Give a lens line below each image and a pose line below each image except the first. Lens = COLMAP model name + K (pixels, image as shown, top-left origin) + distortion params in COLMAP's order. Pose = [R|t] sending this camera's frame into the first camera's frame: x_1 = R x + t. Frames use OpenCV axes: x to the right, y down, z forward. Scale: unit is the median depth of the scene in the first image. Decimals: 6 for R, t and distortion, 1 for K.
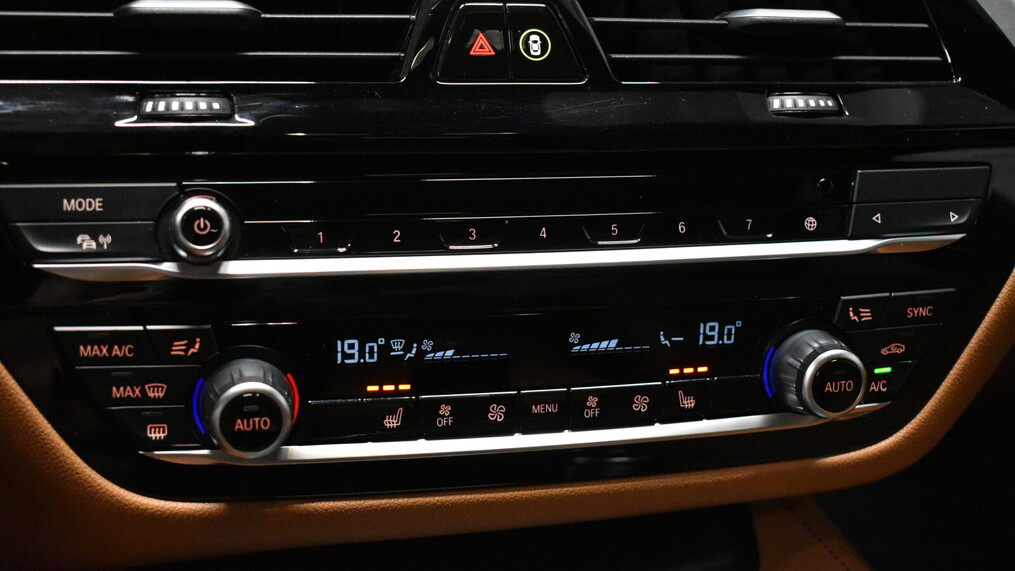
lens RADIAL K [[1422.1, 0, 507.5], [0, 1422.1, 285.5], [0, 0, 1]] dist [-0.017124, -0.019898]
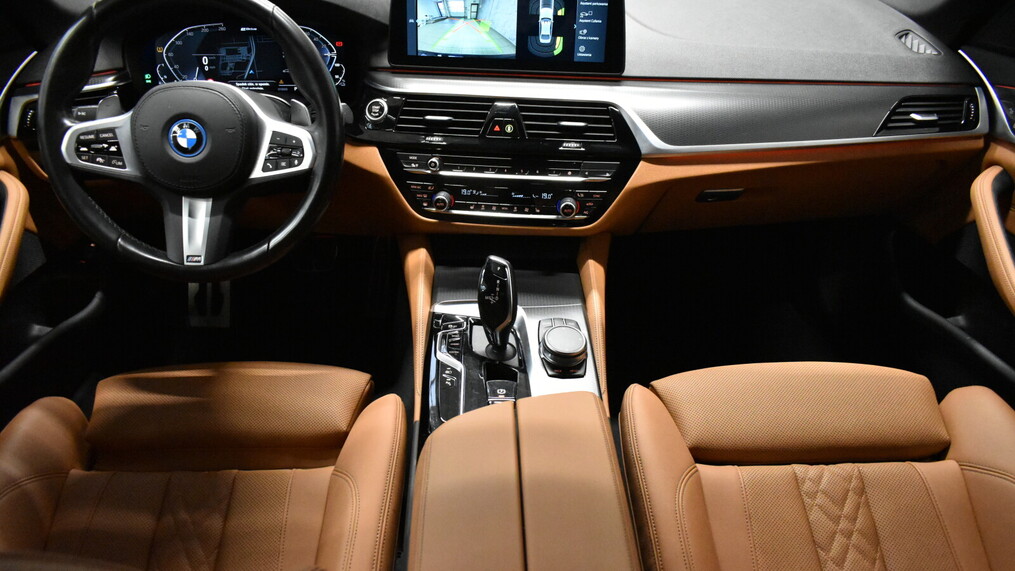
lens RADIAL K [[773.3, 0, 507.5], [0, 773.3, 285.5], [0, 0, 1]] dist [-0.014706, 0.002707]
pose [[0.932119, 0.139227, -0.334320, 0.939977], [-0.079671, 0.979367, 0.185725, -0.140497], [0.353280, -0.146482, 0.923978, -1.408300]]
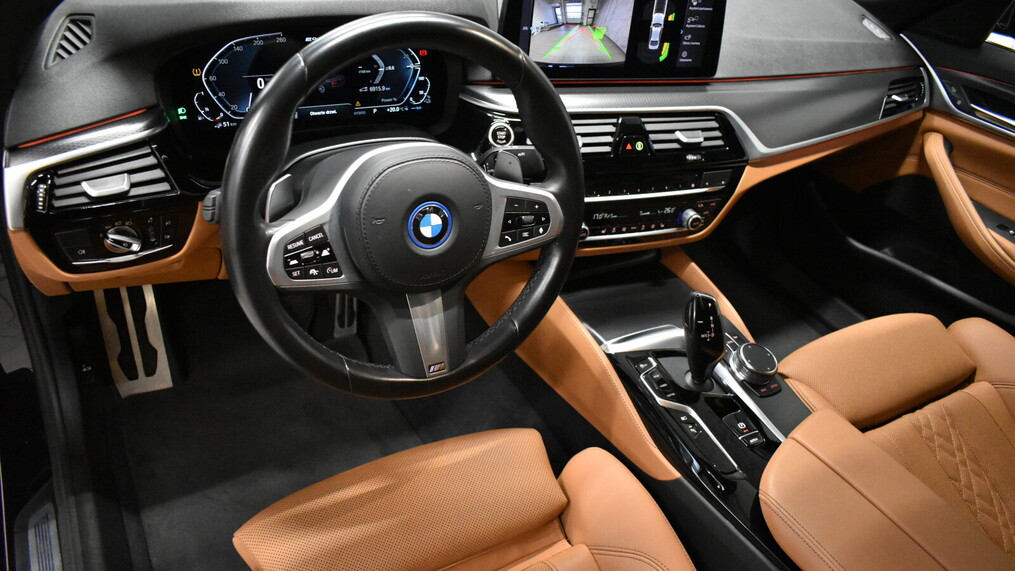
lens RADIAL K [[773.3, 0, 507.5], [0, 773.3, 285.5], [0, 0, 1]] dist [-0.014706, 0.002707]
pose [[0.988365, 0.000456, 0.152101, -0.758042], [-0.045636, 0.954812, 0.293685, -0.449686], [-0.145094, -0.297209, 0.943724, -1.330518]]
